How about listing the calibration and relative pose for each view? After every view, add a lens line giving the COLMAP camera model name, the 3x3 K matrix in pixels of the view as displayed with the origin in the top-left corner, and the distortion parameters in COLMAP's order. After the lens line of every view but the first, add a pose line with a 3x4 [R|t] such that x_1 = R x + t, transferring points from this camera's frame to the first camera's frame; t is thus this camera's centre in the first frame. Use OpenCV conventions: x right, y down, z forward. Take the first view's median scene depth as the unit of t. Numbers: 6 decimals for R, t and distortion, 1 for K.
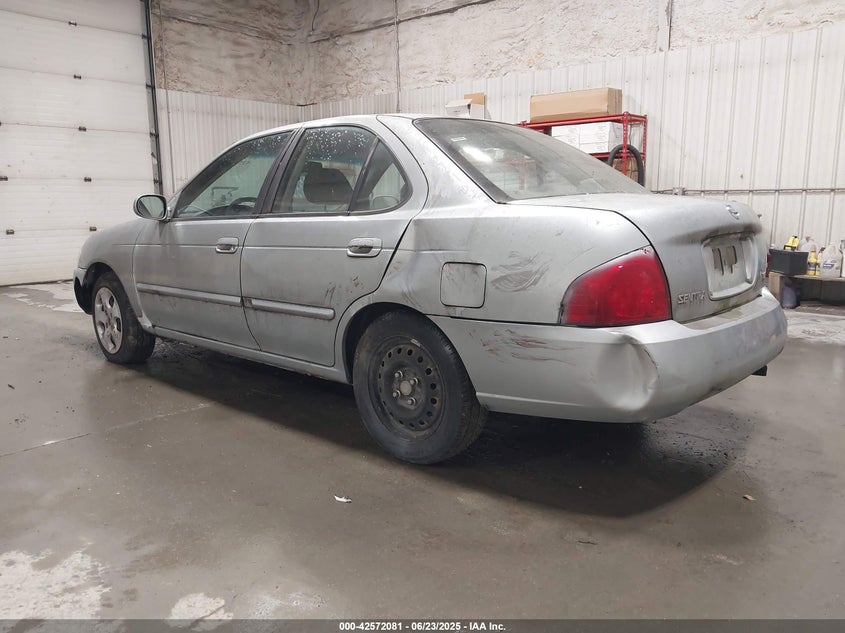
lens RADIAL K [[653.4, 0, 424.9], [0, 653.4, 316.5], [0, 0, 1]] dist [0.030629, -0.026108]
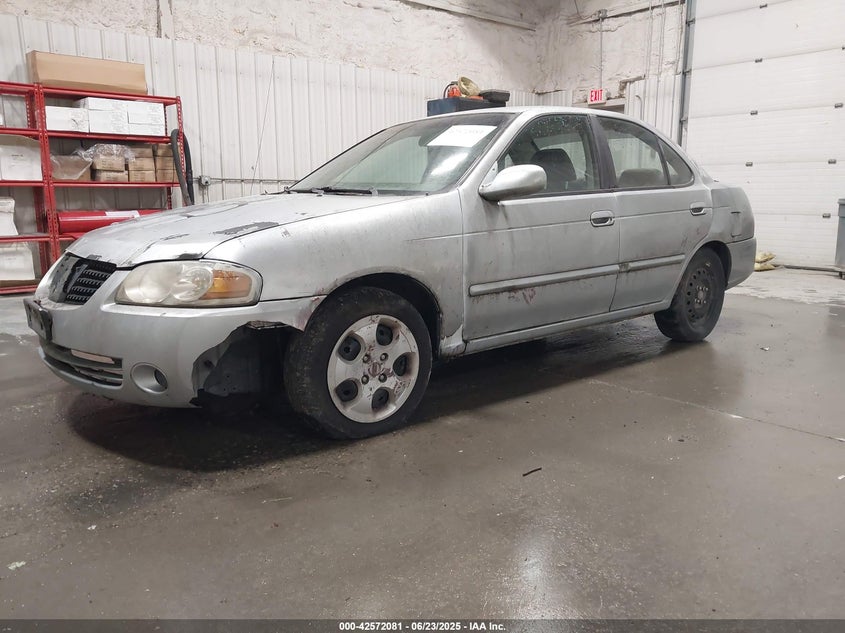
lens RADIAL K [[653.4, 0, 419.2], [0, 653.4, 310.8], [0, 0, 1]] dist [0.030629, -0.026108]
pose [[0.159572, -0.172322, 0.972030, -0.706030], [0.174632, 0.974045, 0.144011, -0.084654], [-0.971617, 0.146768, 0.185524, 0.563449]]
